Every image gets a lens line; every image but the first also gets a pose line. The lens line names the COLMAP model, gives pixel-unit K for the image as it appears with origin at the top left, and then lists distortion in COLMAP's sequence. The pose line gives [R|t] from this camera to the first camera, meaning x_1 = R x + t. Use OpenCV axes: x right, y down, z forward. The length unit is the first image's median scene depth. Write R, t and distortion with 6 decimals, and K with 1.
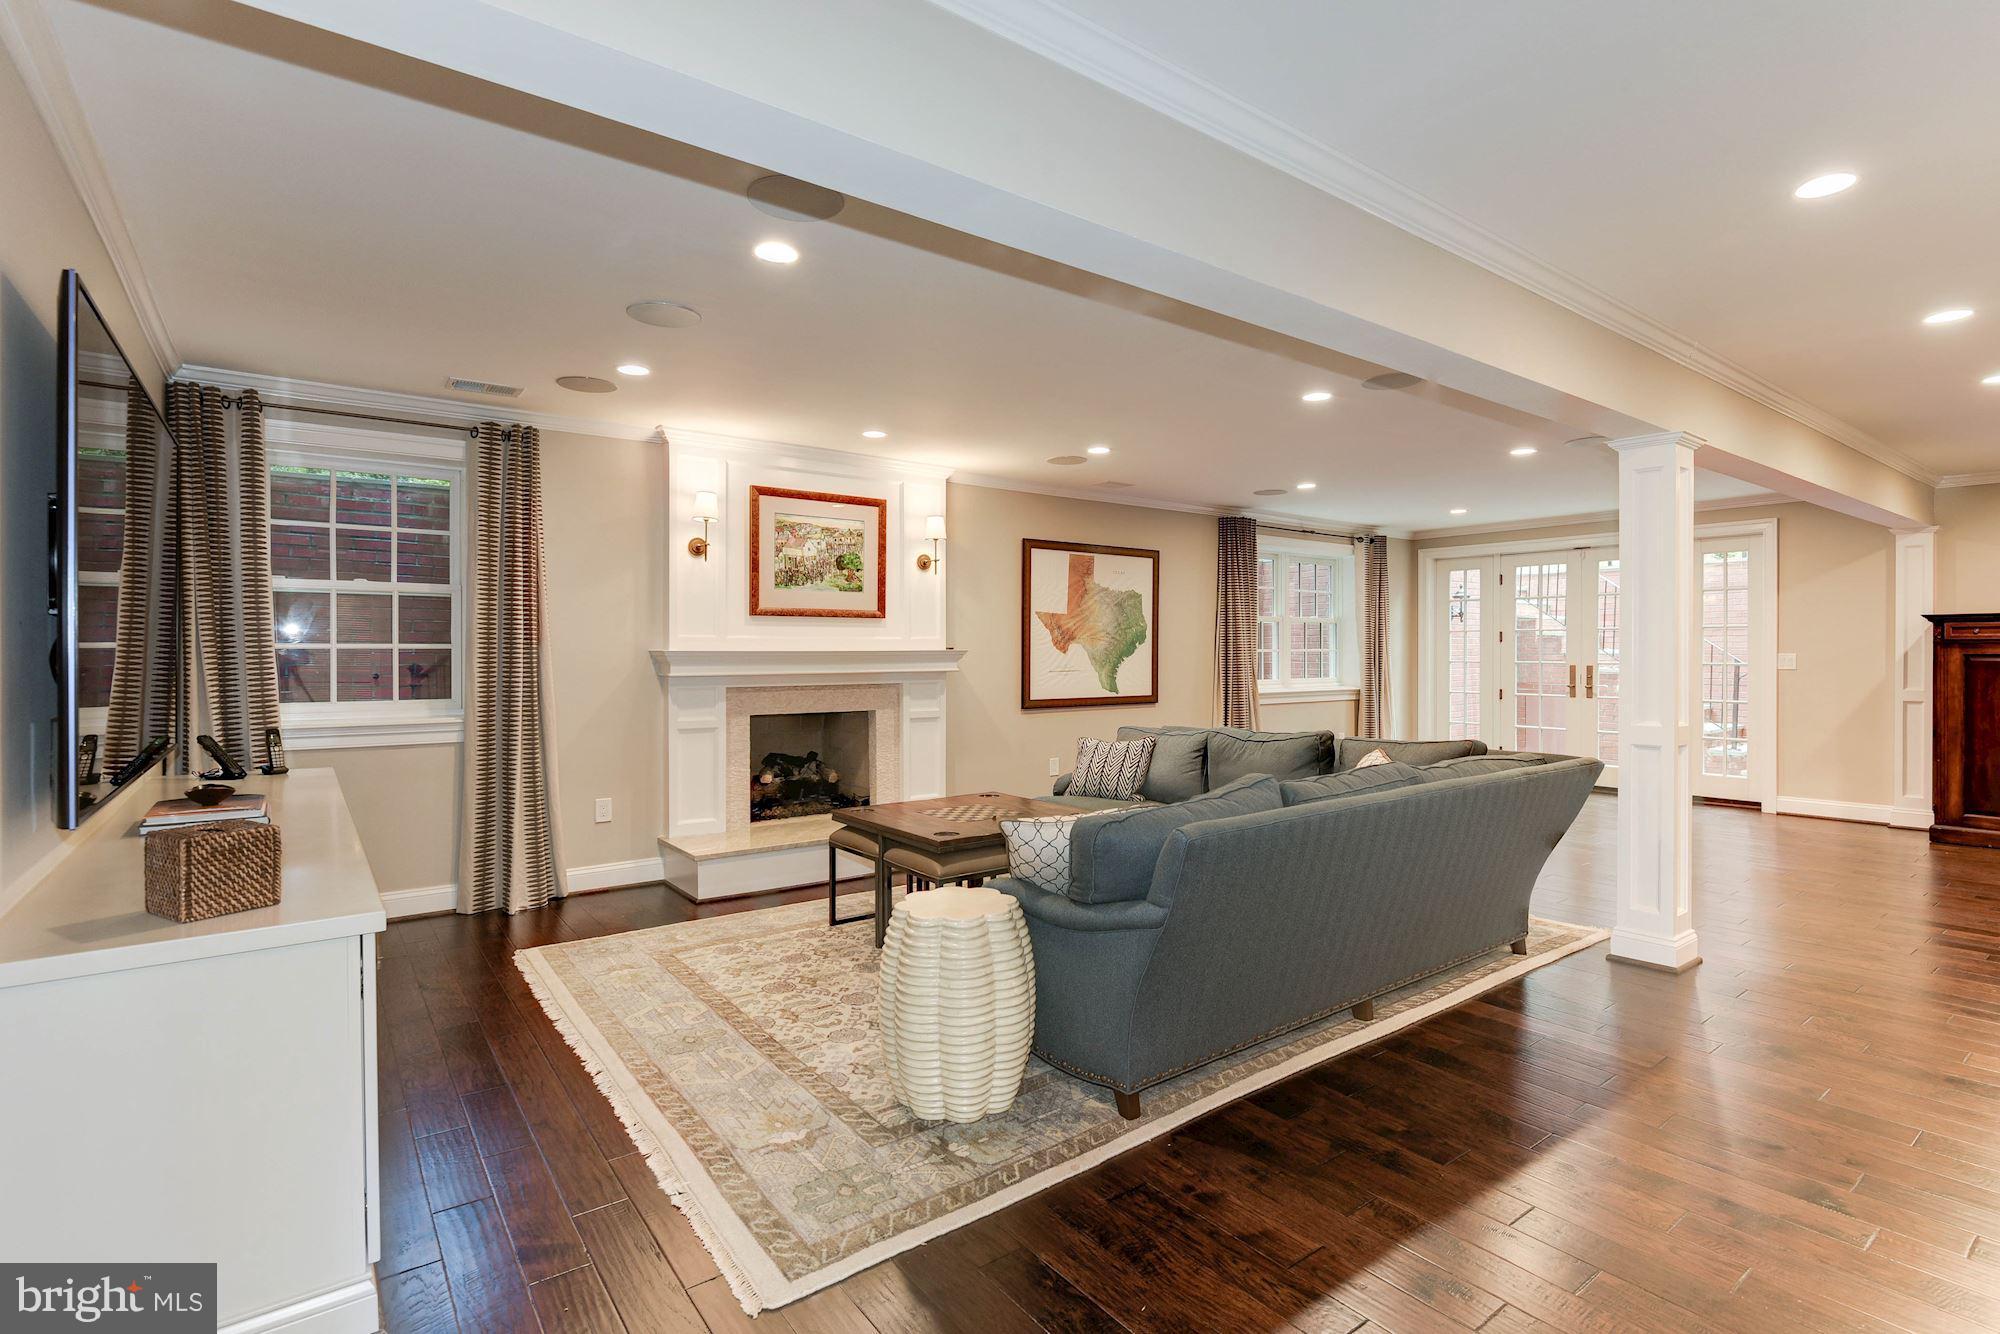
lens RADIAL K [[960.0, 0, 1013.7], [0, 960.0, 656.3], [0, 0, 1]] dist [-0.000292, -0.000241]
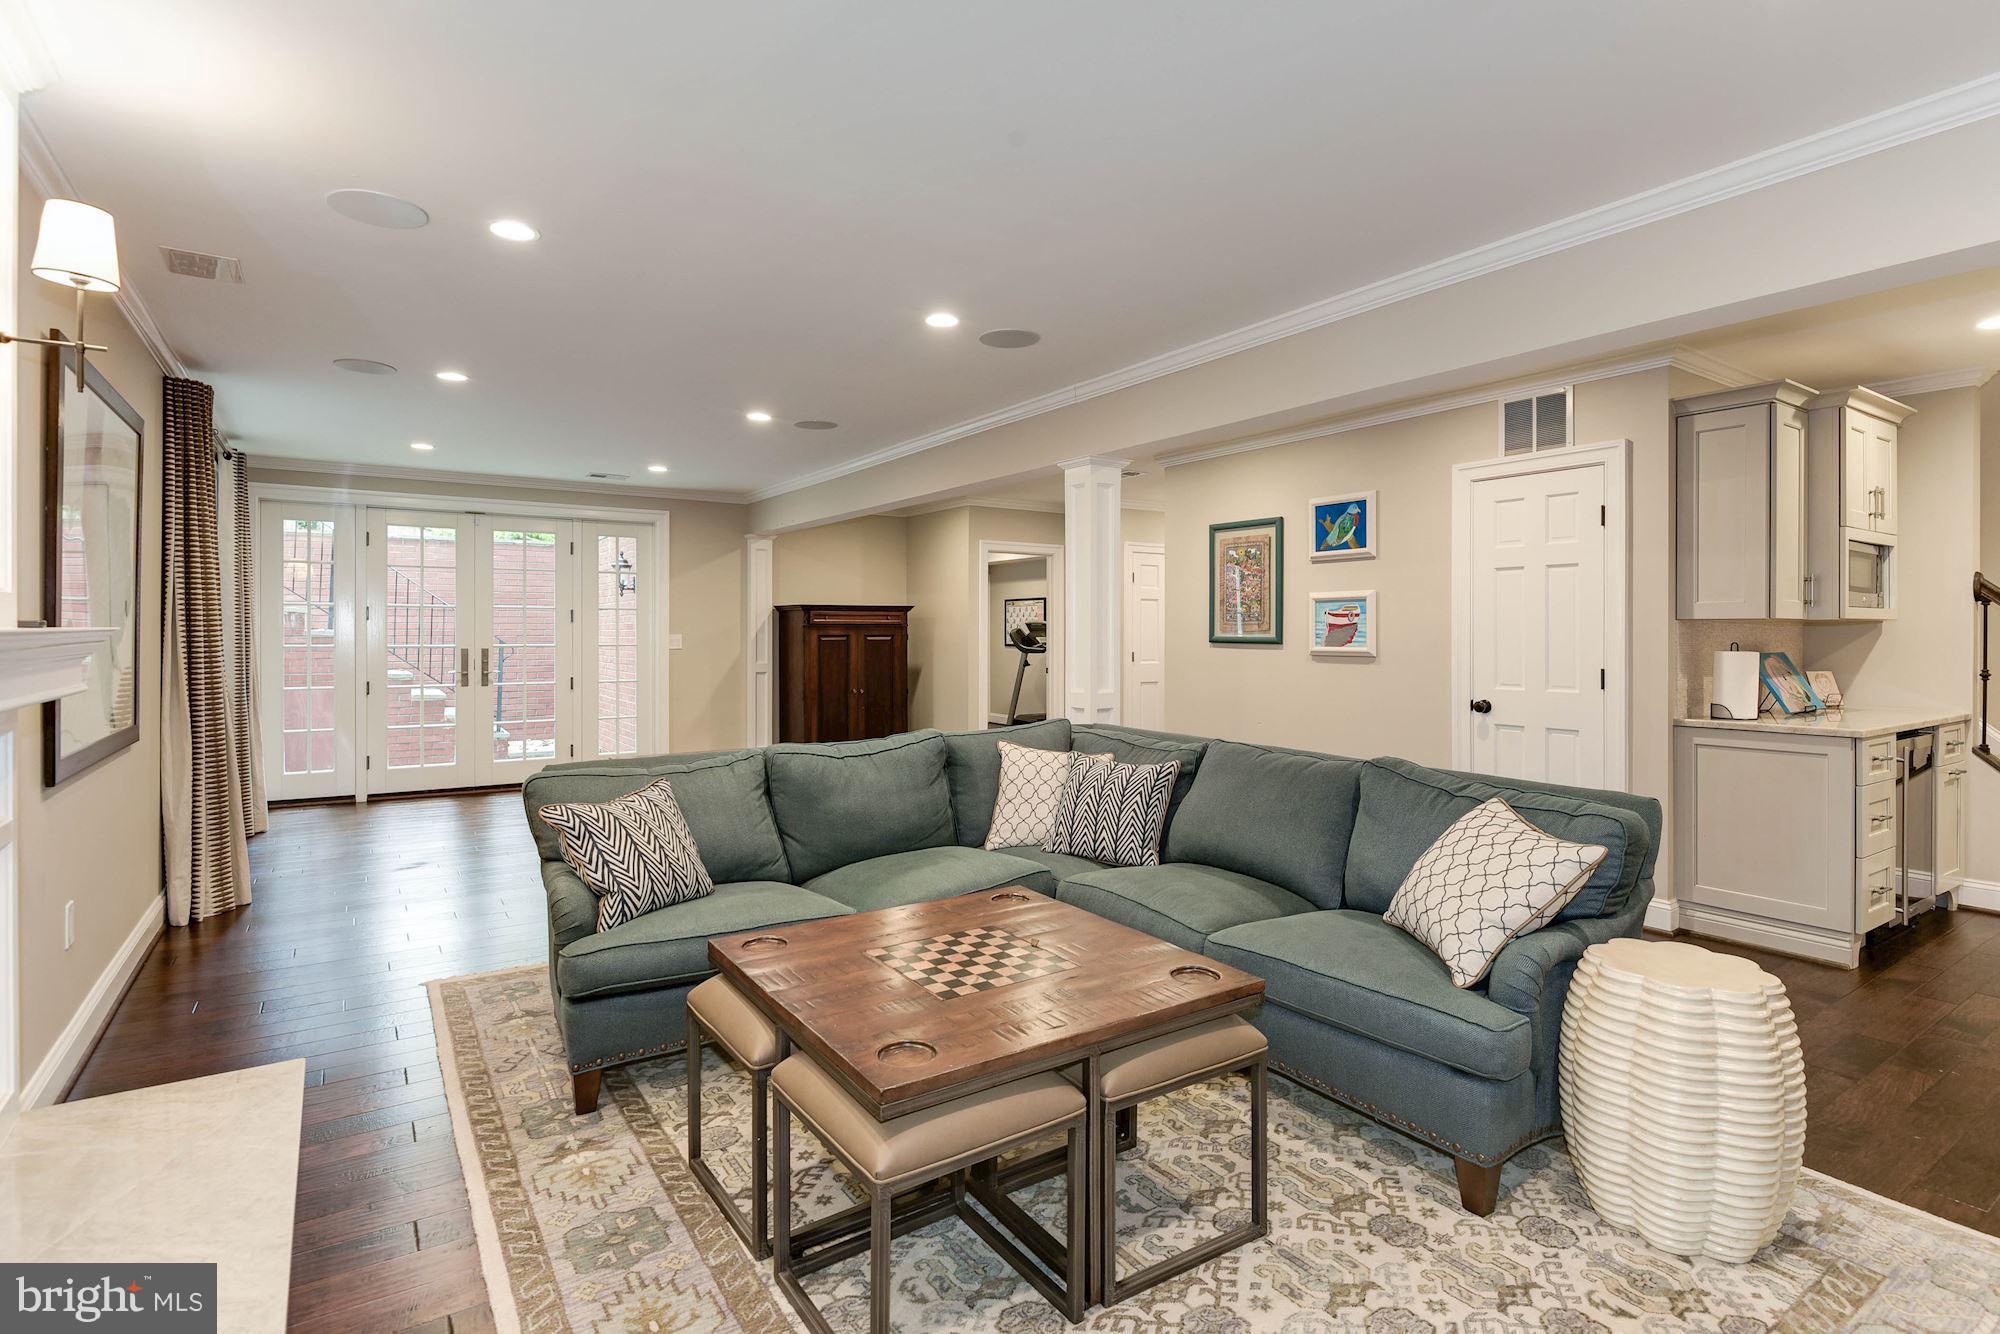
lens RADIAL K [[1004.3, 0, 999.1], [0, 1004.3, 641.7], [0, 0, 1]] dist [0.003898, 0.001051]
pose [[0.067877, -0.006205, 0.997674, -0.386725], [0.007648, 0.999955, 0.005699, 0.001611], [-0.997664, 0.007244, 0.067921, 0.647658]]
